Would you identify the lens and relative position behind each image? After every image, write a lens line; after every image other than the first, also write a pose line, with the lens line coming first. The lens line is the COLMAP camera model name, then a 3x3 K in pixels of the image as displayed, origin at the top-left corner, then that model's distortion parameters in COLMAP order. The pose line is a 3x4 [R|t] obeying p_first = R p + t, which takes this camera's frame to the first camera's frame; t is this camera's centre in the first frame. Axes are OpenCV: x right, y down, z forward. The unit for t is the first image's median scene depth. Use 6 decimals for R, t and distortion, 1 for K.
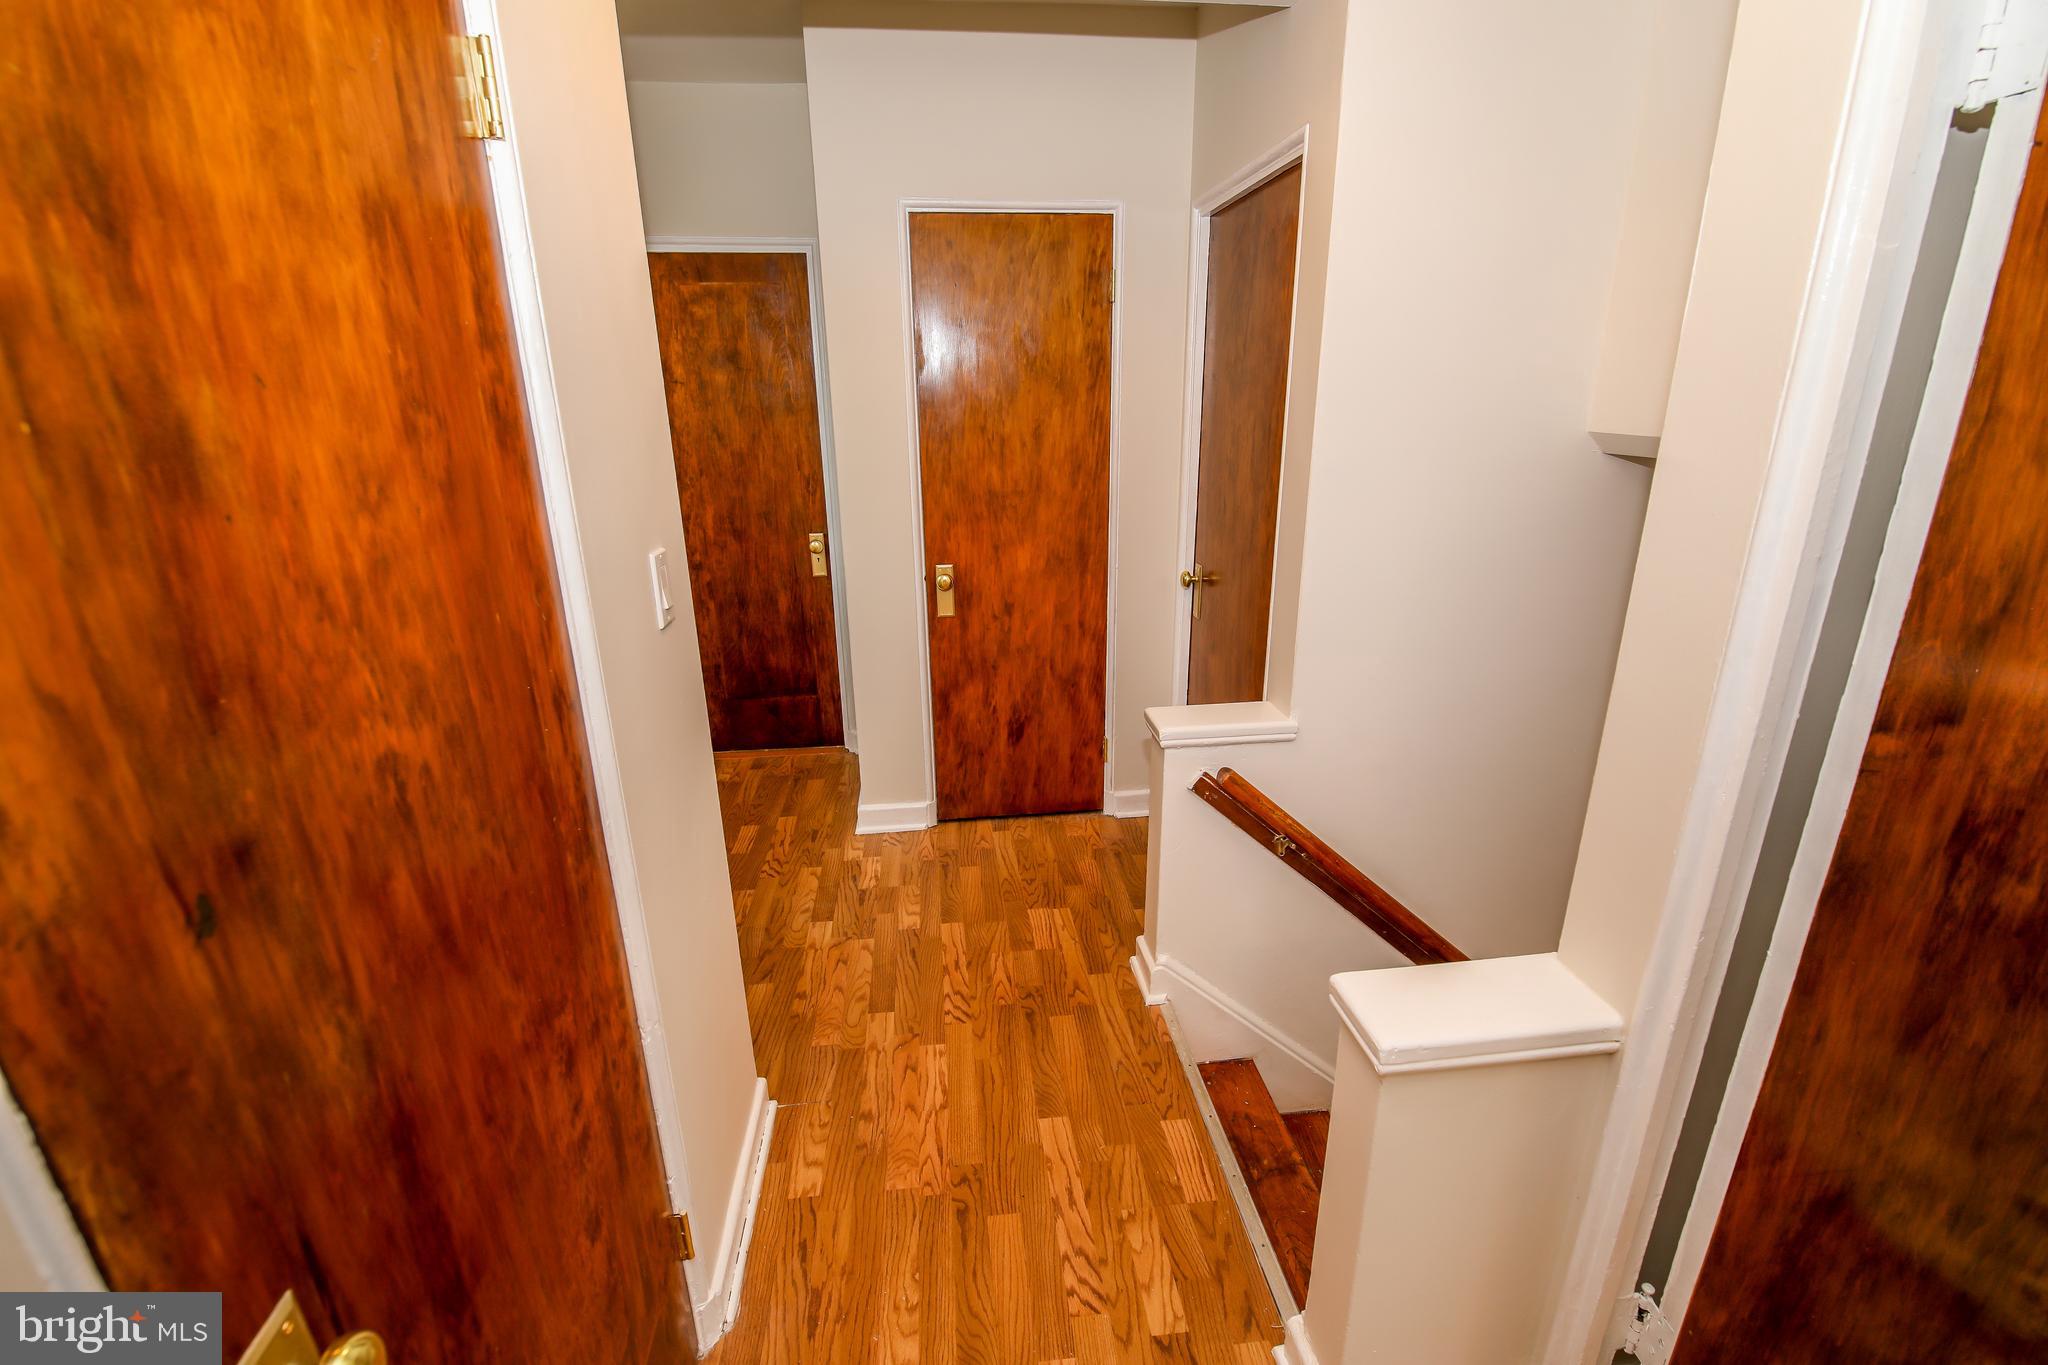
lens RADIAL K [[877.8, 0, 1031.7], [0, 877.8, 676.6], [0, 0, 1]] dist [-0.005936, -0.008209]
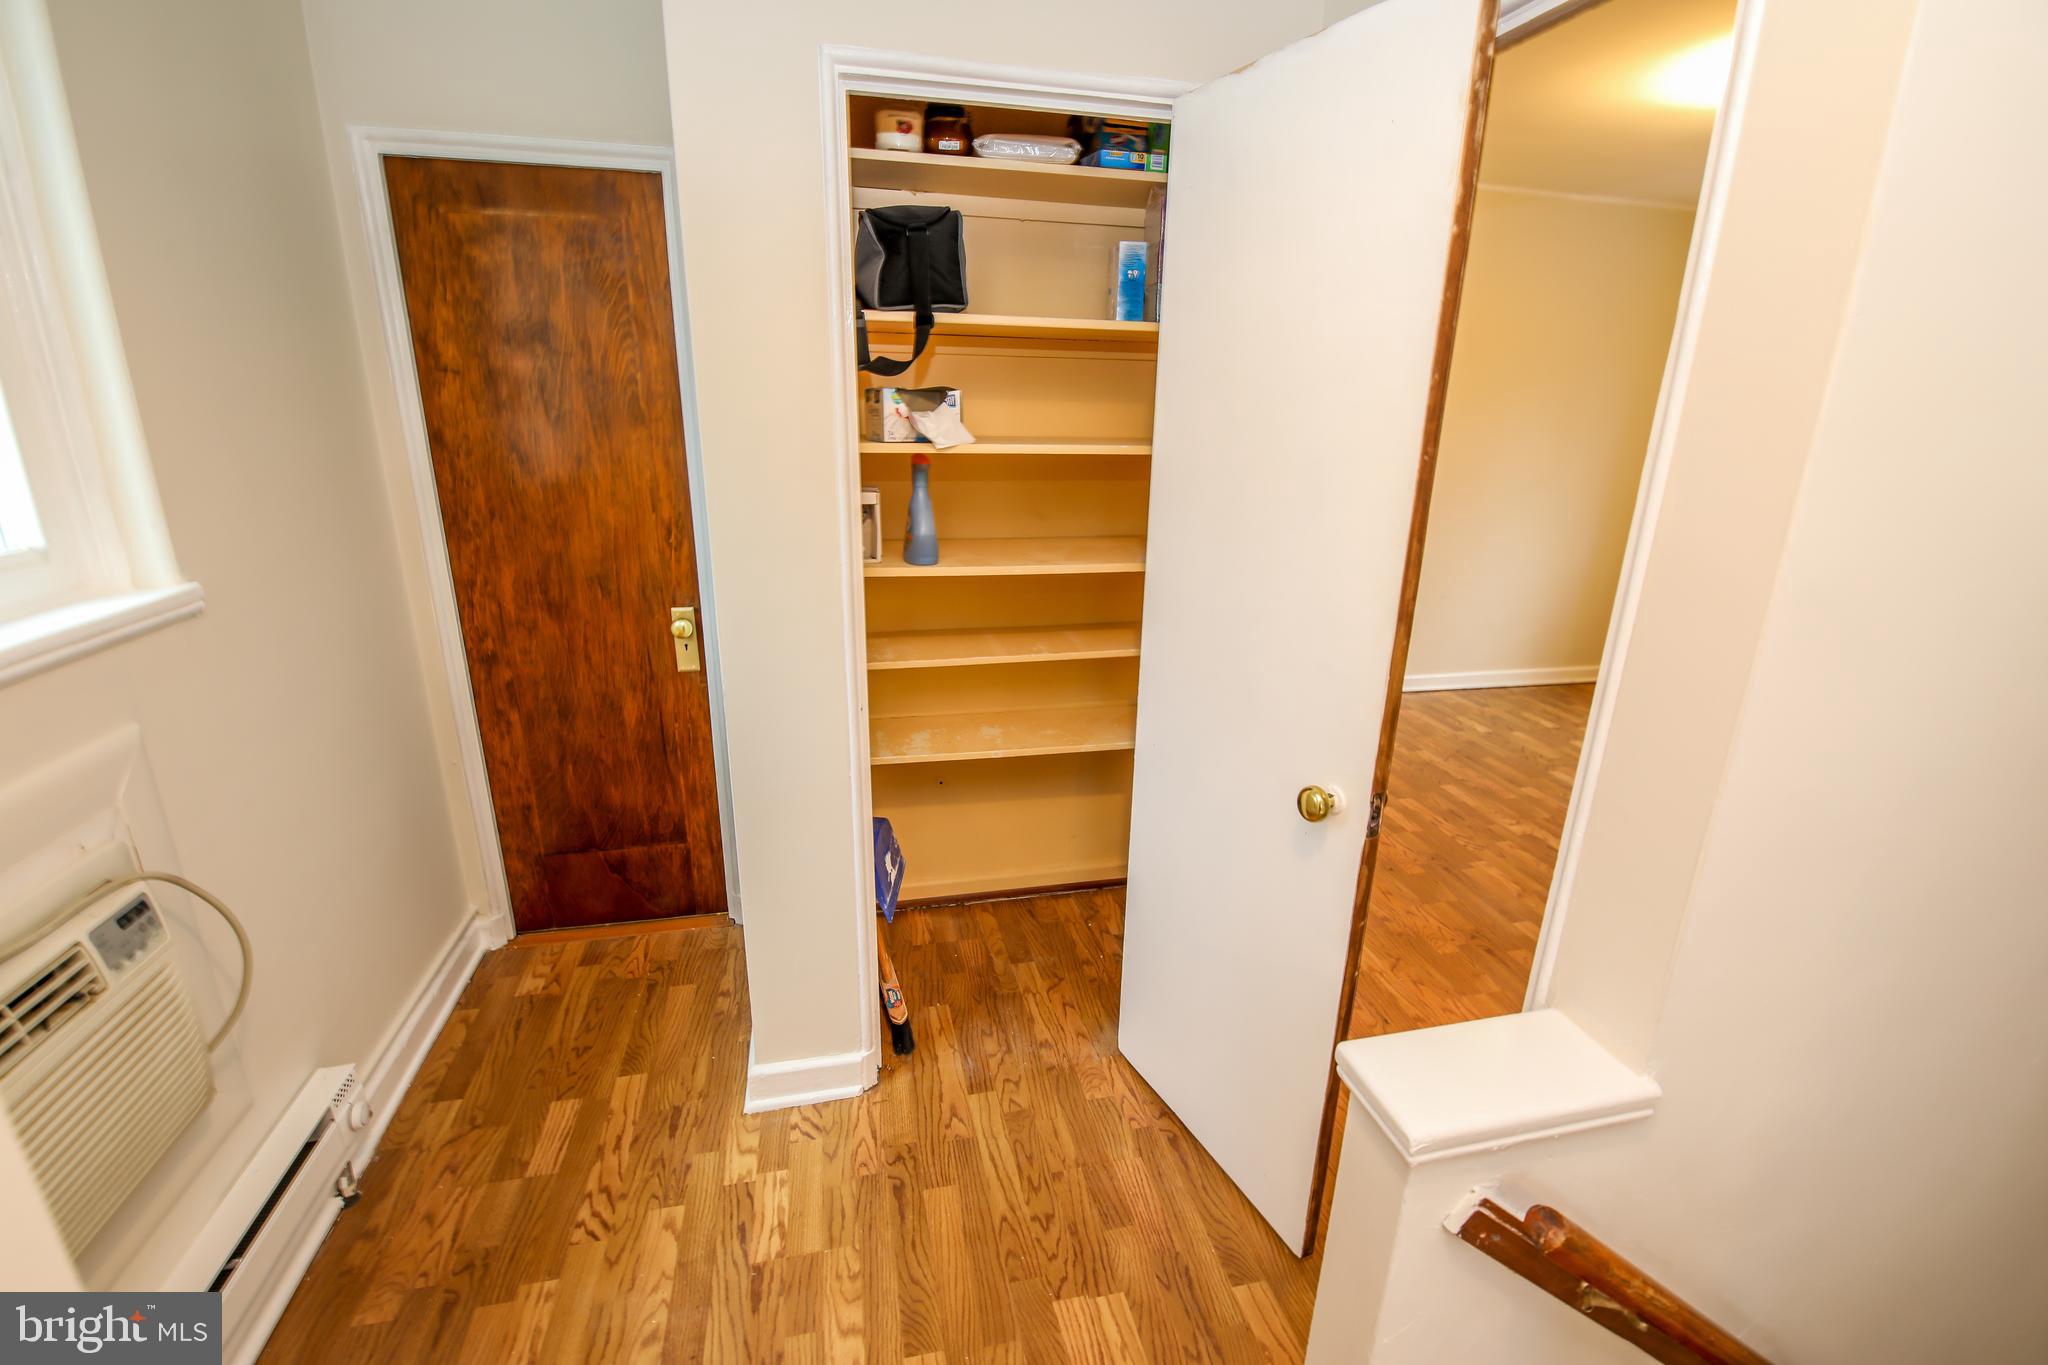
lens RADIAL K [[877.8, 0, 1031.1], [0, 877.8, 675.8], [0, 0, 1]] dist [-0.005936, -0.008209]
pose [[0.993450, -0.004070, 0.114191, -0.068376], [0.005521, 0.999908, -0.012395, -0.113894], [-0.114130, 0.012945, 0.993381, 0.355234]]
